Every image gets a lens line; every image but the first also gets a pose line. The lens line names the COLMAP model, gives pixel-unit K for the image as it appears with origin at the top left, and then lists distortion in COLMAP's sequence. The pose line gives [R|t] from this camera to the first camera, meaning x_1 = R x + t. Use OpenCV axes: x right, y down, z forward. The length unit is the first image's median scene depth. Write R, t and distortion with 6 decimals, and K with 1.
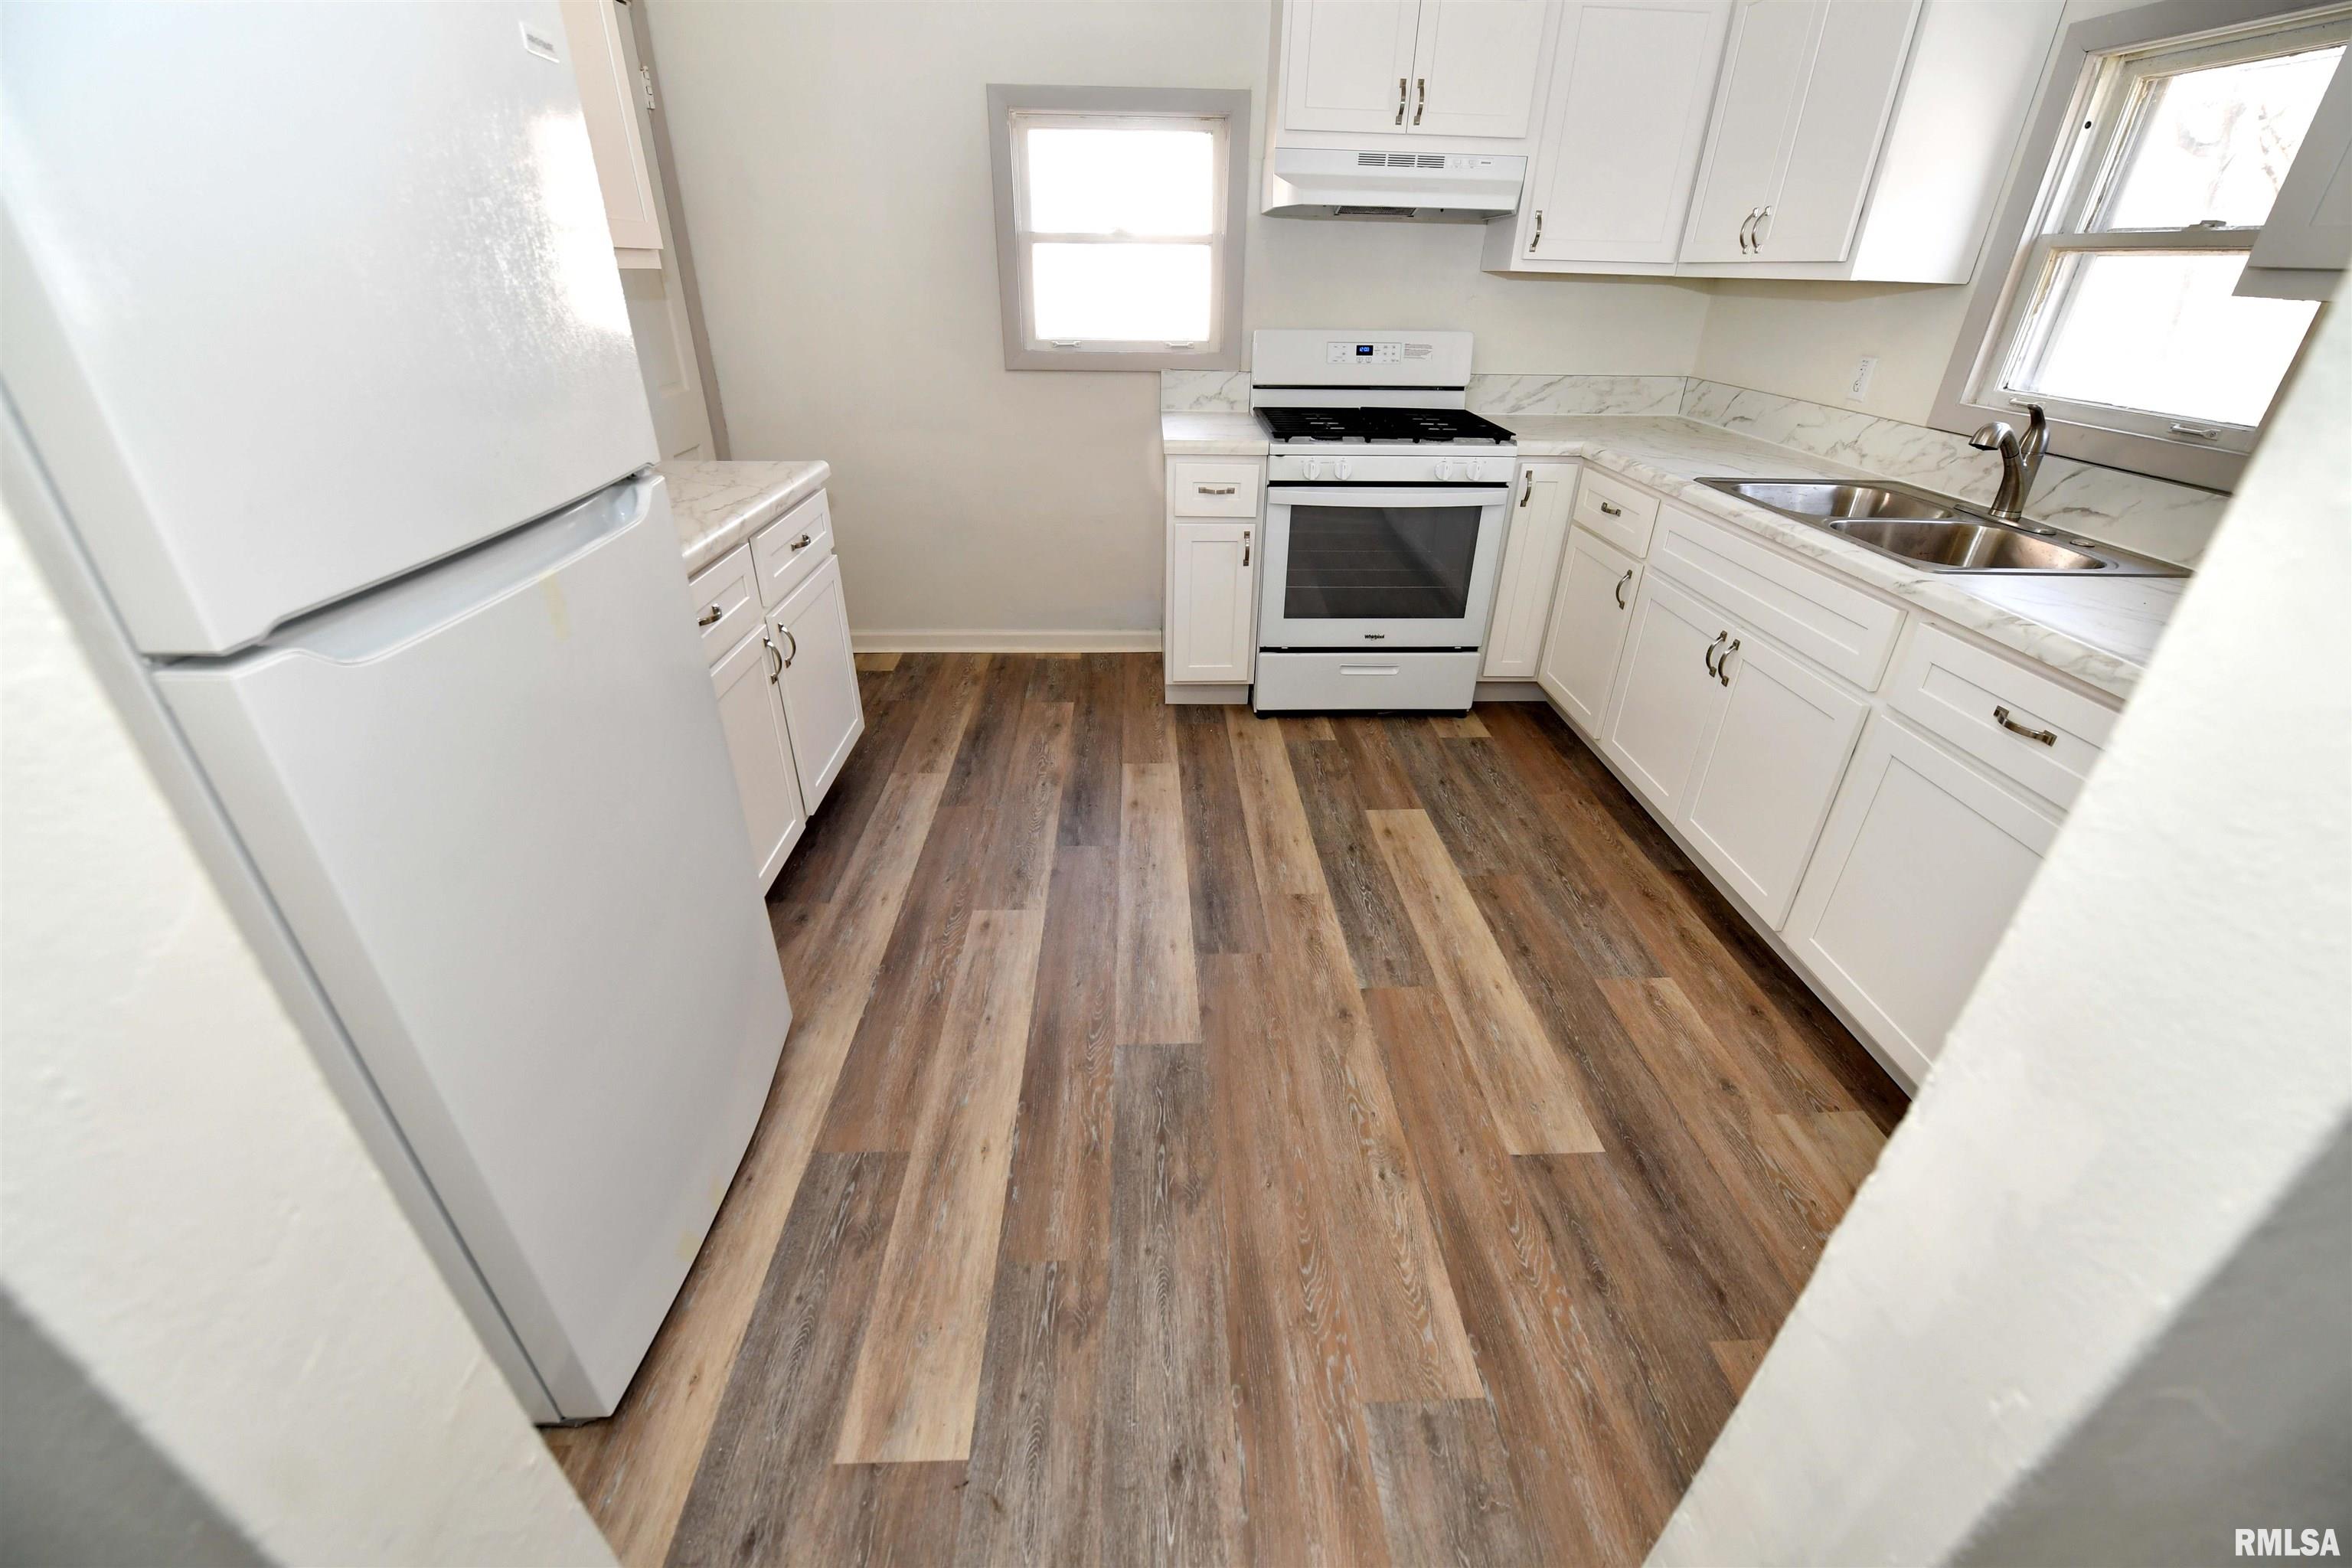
lens RADIAL K [[931.6, 0, 1175.8], [0, 931.6, 779.0], [0, 0, 1]] dist [-0.016944, -0.002051]
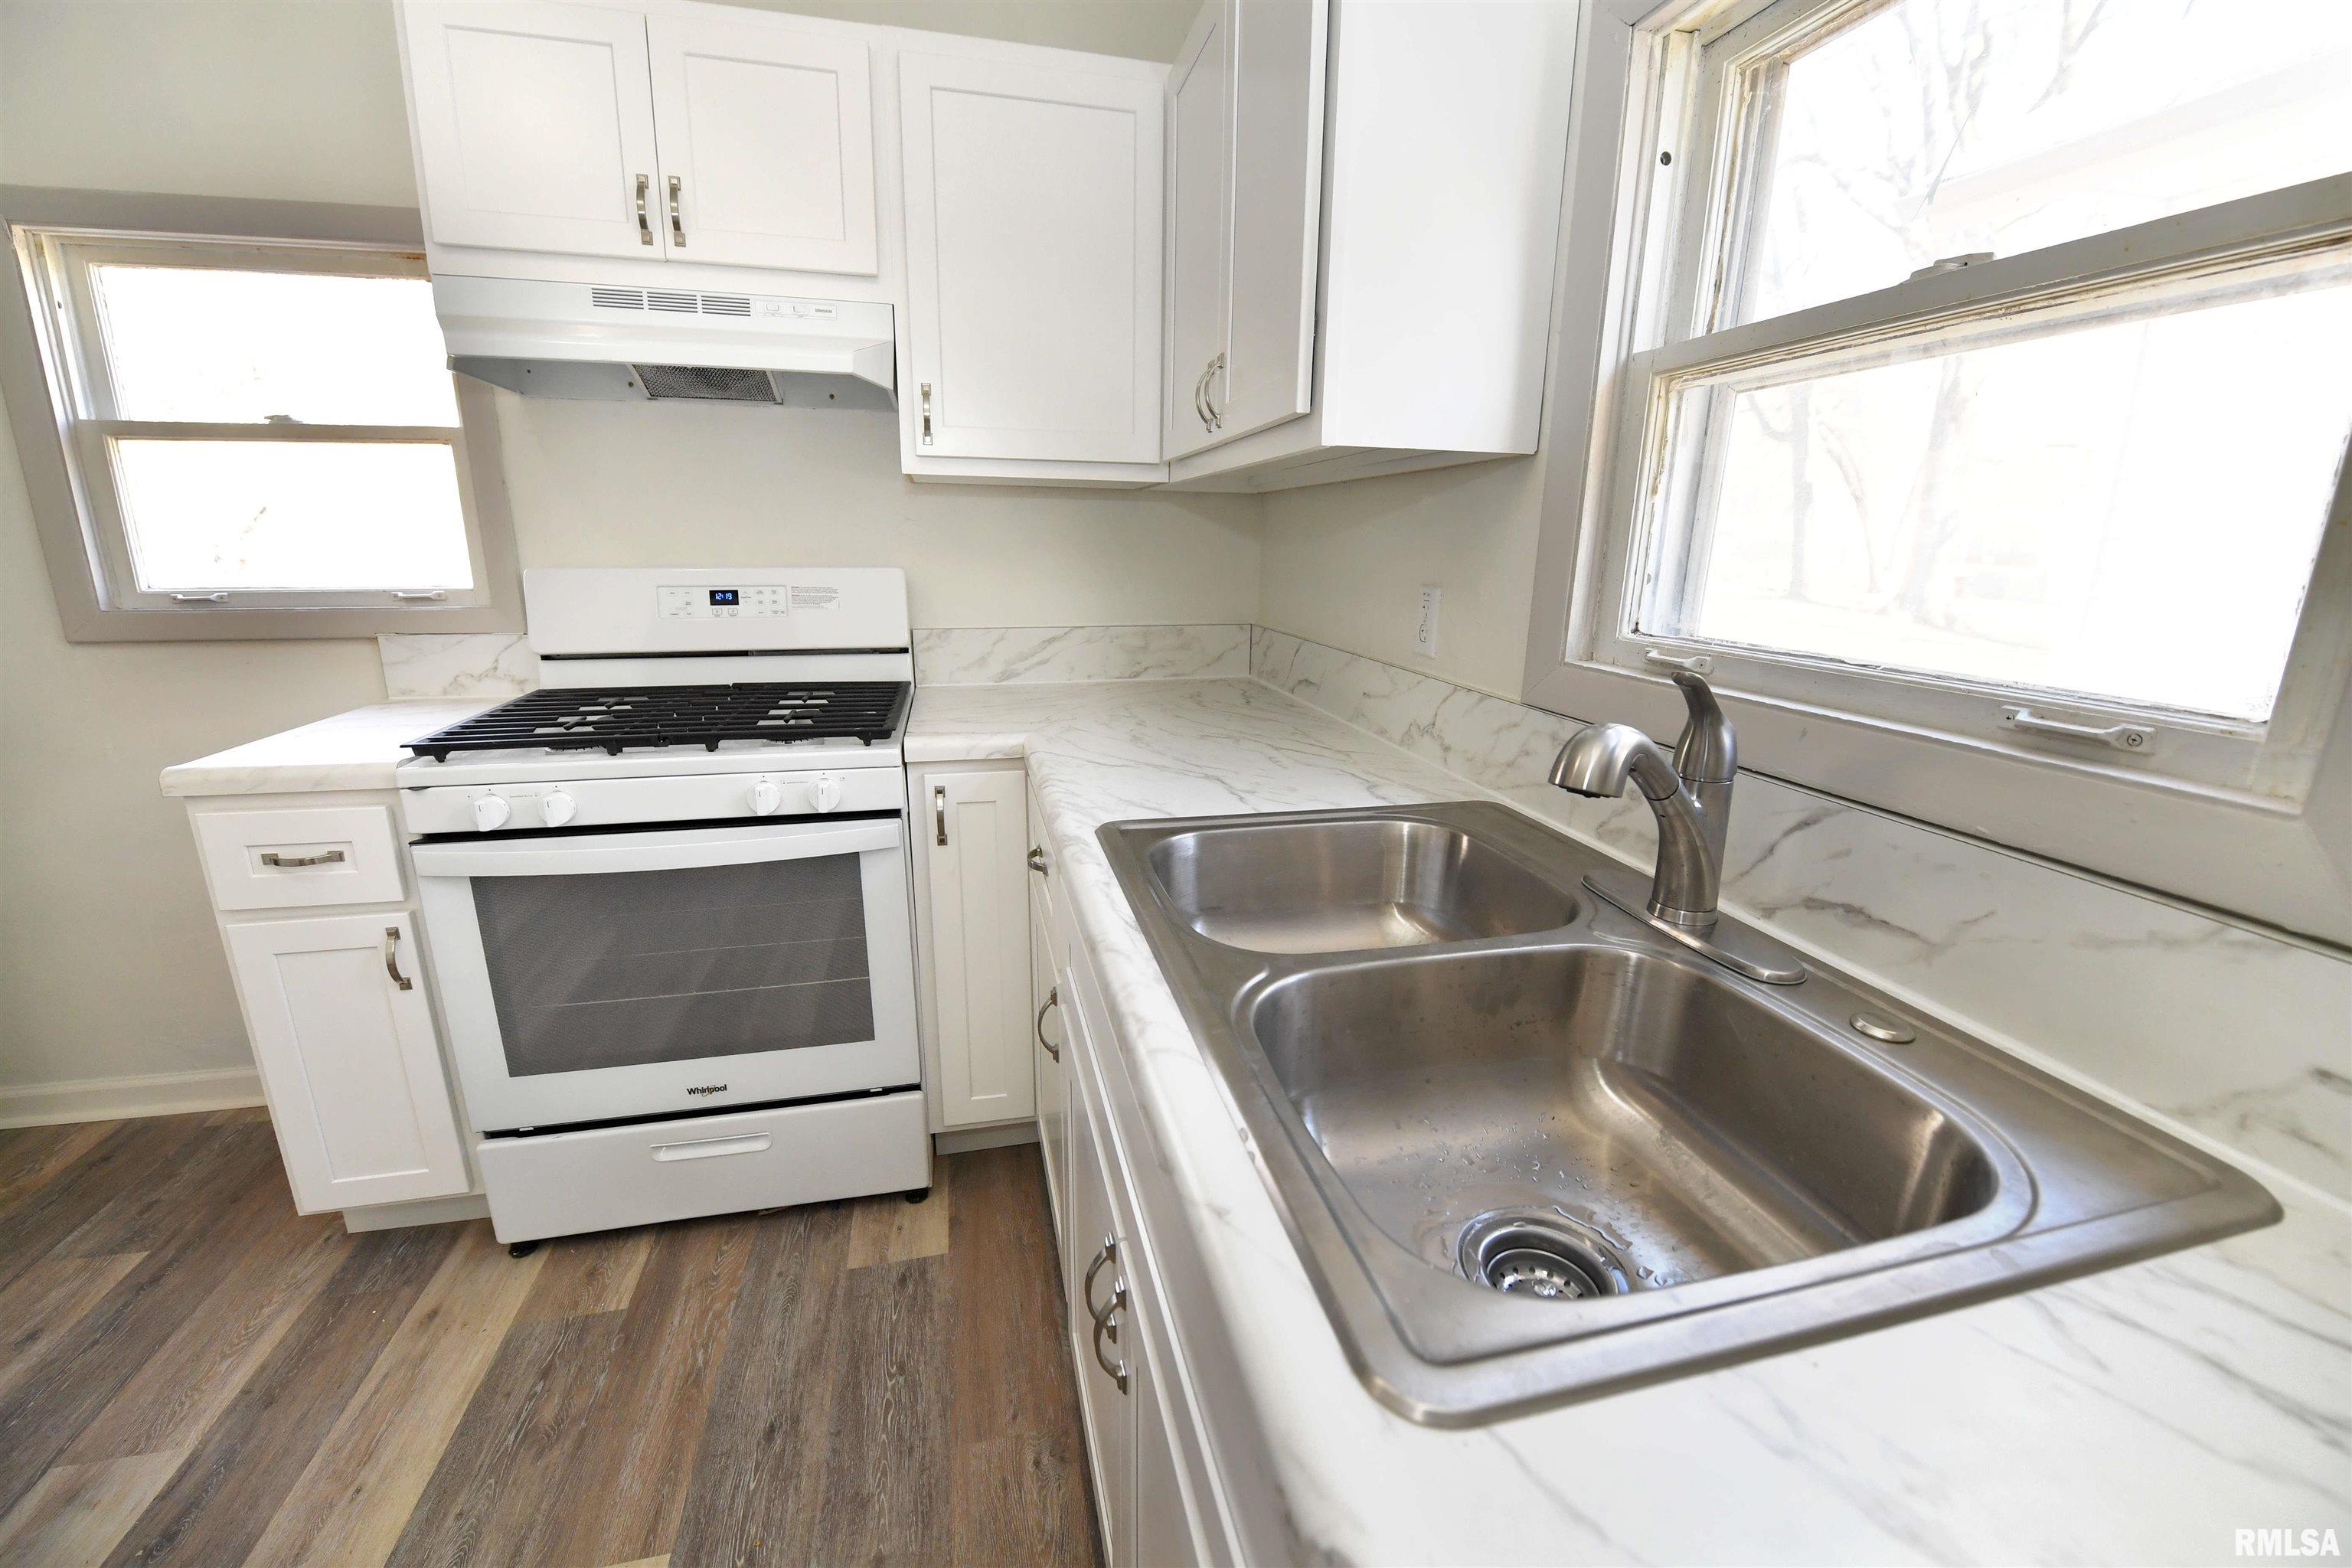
lens RADIAL K [[931.6, 0, 1174.4], [0, 931.6, 774.9], [0, 0, 1]] dist [-0.016944, -0.002051]
pose [[0.980230, -0.048680, 0.191782, 0.466685], [0.095081, 0.965906, -0.240801, -0.211446], [-0.173521, 0.254275, 0.951438, 0.483192]]
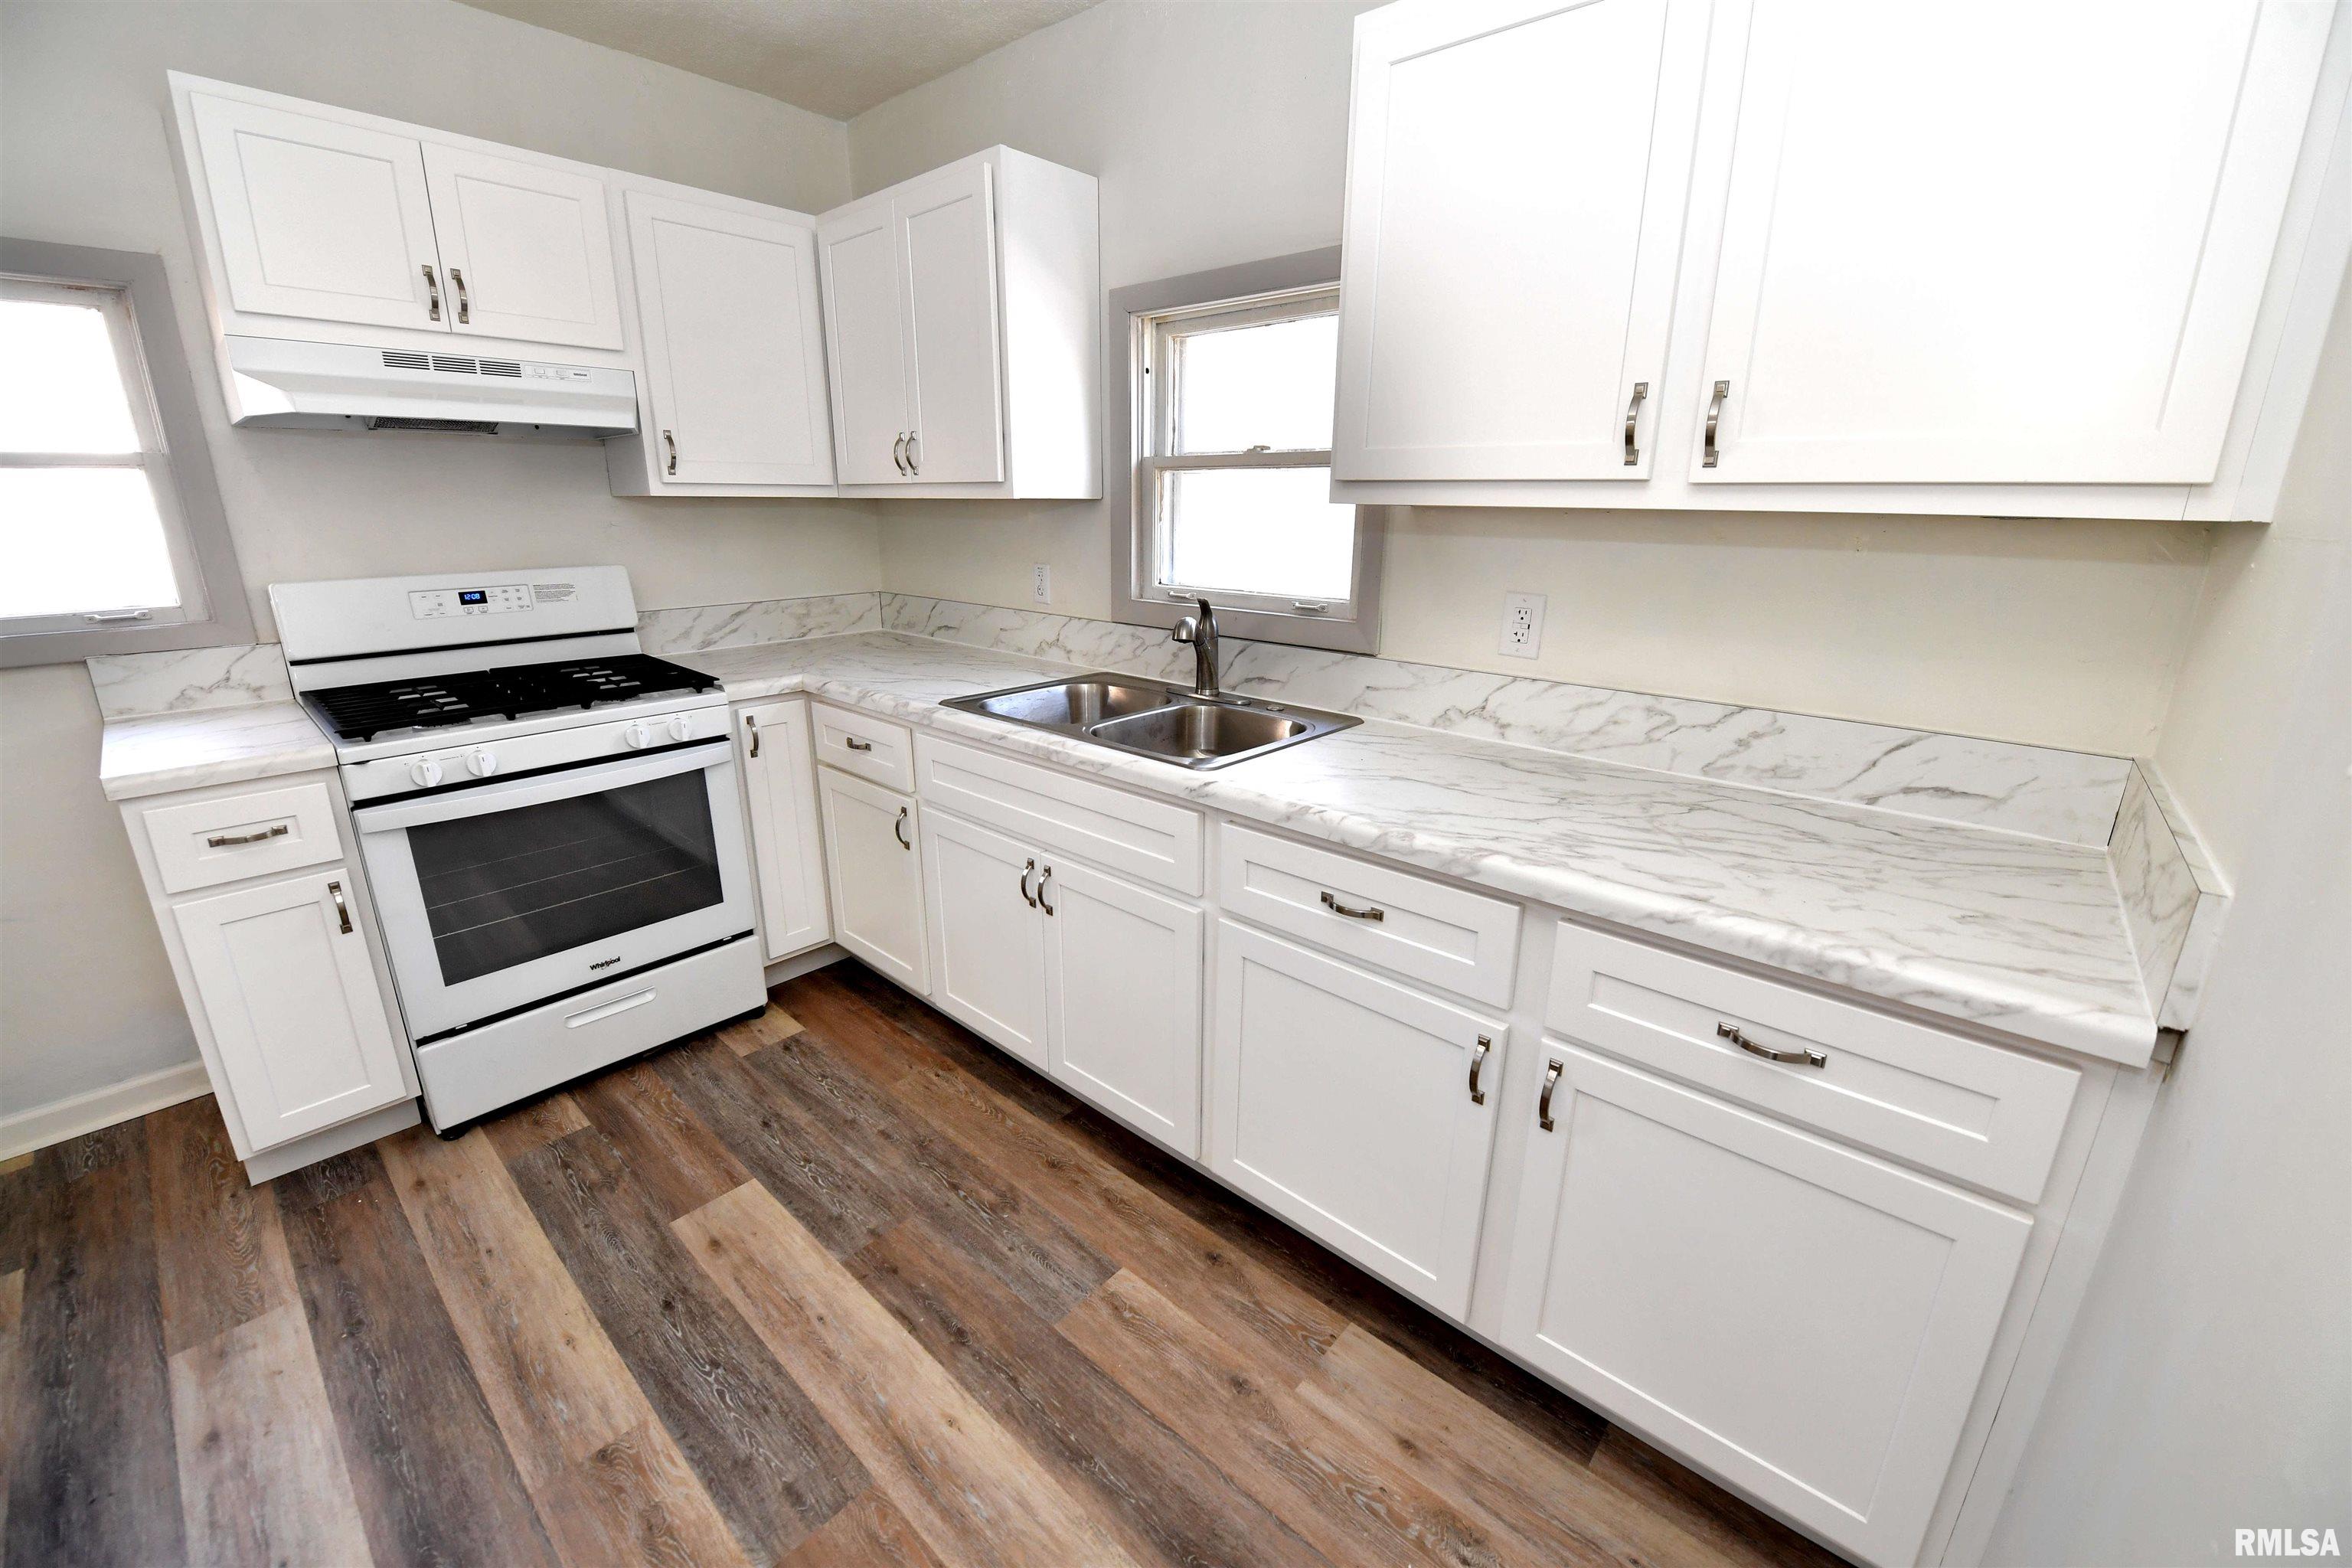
lens RADIAL K [[931.6, 0, 1176.7], [0, 931.6, 776.2], [0, 0, 1]] dist [-0.016944, -0.002051]
pose [[0.691129, -0.213804, 0.690383, 0.067043], [0.349845, 0.934838, -0.060713, -0.109446], [-0.632416, 0.283487, 0.720892, 0.192681]]
